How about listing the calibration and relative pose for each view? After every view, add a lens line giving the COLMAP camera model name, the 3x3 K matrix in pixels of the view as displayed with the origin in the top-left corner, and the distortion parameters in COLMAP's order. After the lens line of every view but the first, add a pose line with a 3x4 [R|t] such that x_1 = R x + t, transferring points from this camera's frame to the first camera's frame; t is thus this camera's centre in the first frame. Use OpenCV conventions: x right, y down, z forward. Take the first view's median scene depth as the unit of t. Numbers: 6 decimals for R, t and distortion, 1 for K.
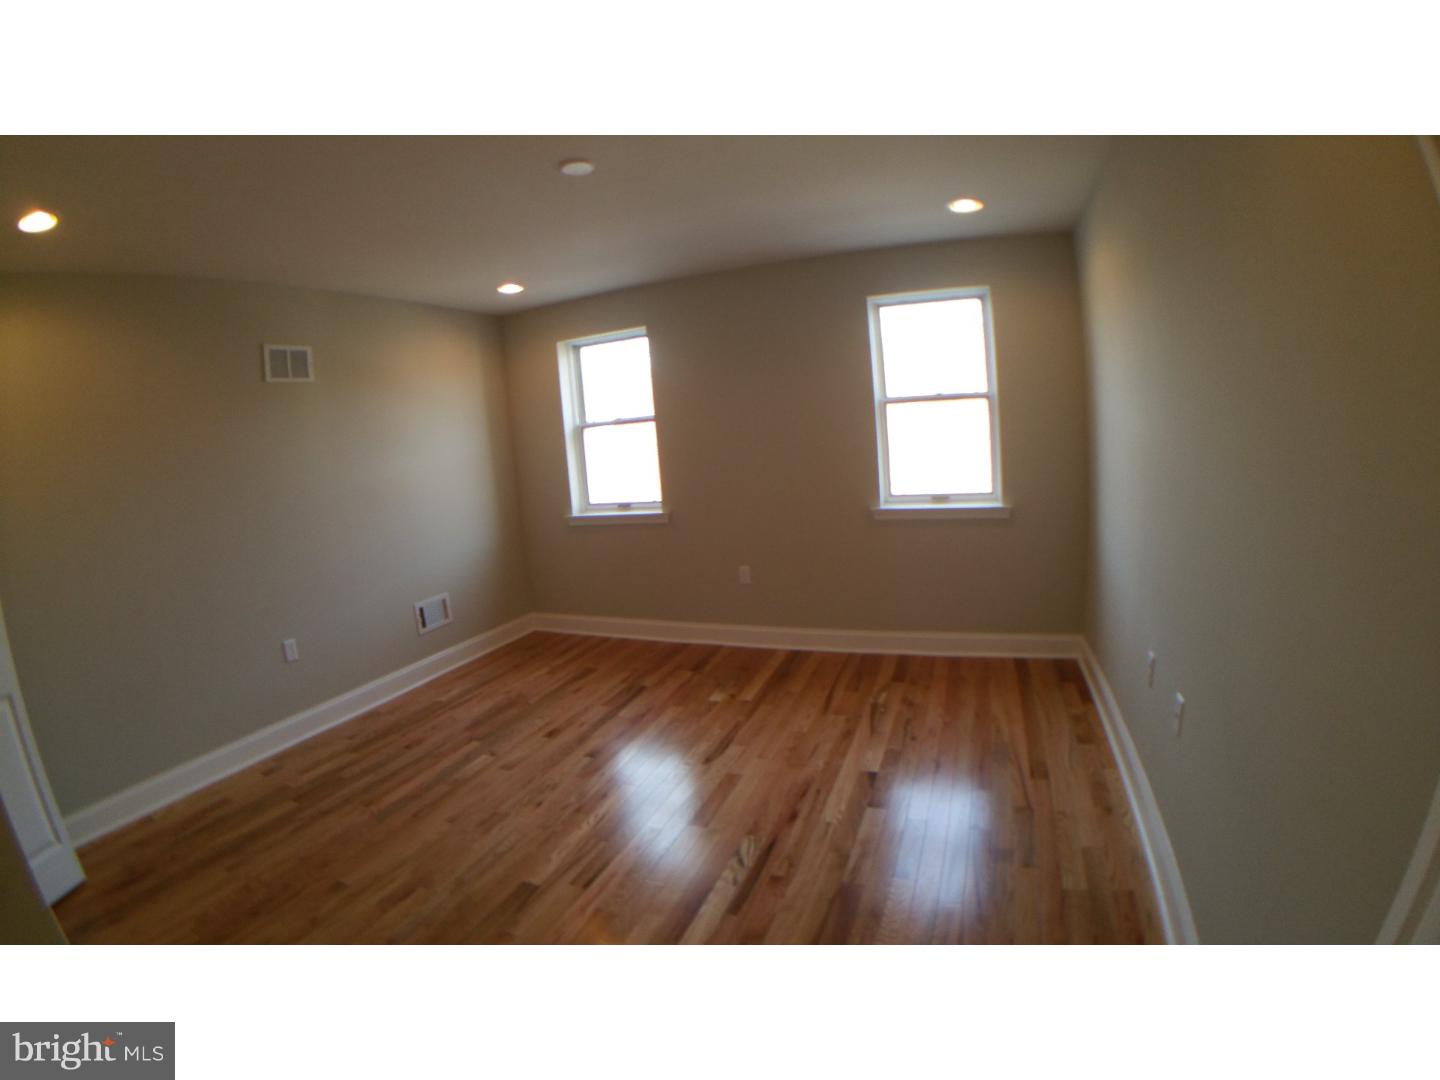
lens RADIAL K [[695.1, 0, 720.0], [0, 695.1, 540.0], [0, 0, 1]] dist [-0.155763, 0.000562]
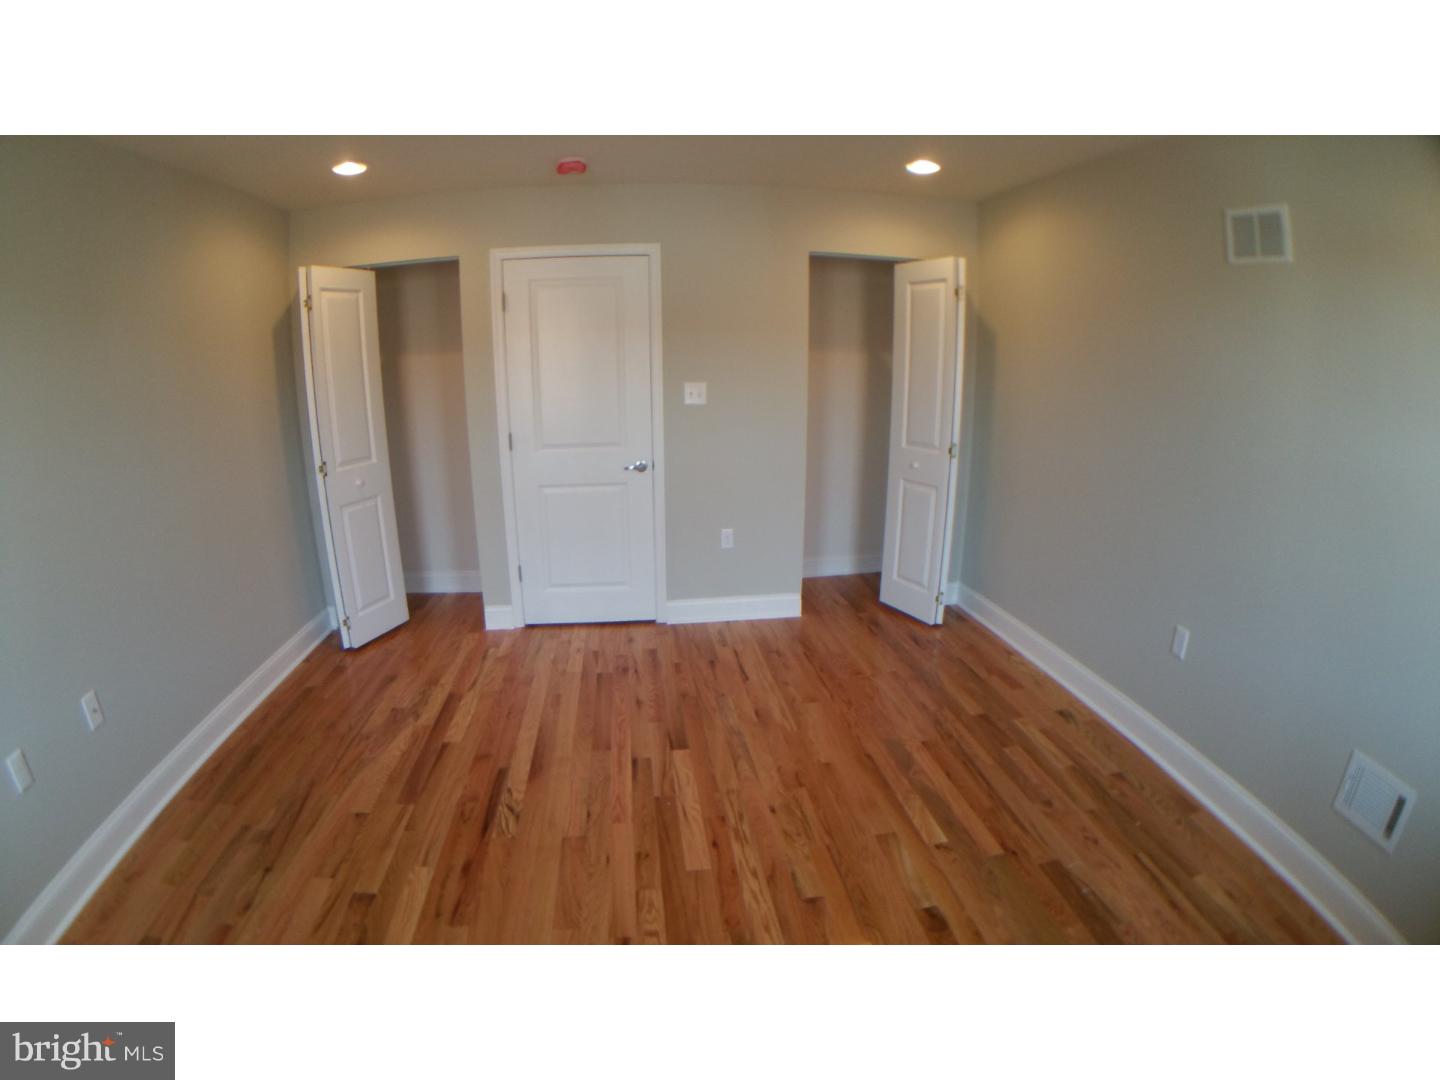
lens RADIAL K [[695.1, 0, 720.0], [0, 695.1, 540.0], [0, 0, 1]] dist [-0.155763, 0.000562]
pose [[-0.874876, 0.195576, -0.443105, 0.108019], [-0.002478, 0.913031, 0.407883, -0.282910], [0.484340, 0.357945, -0.798304, 1.603038]]
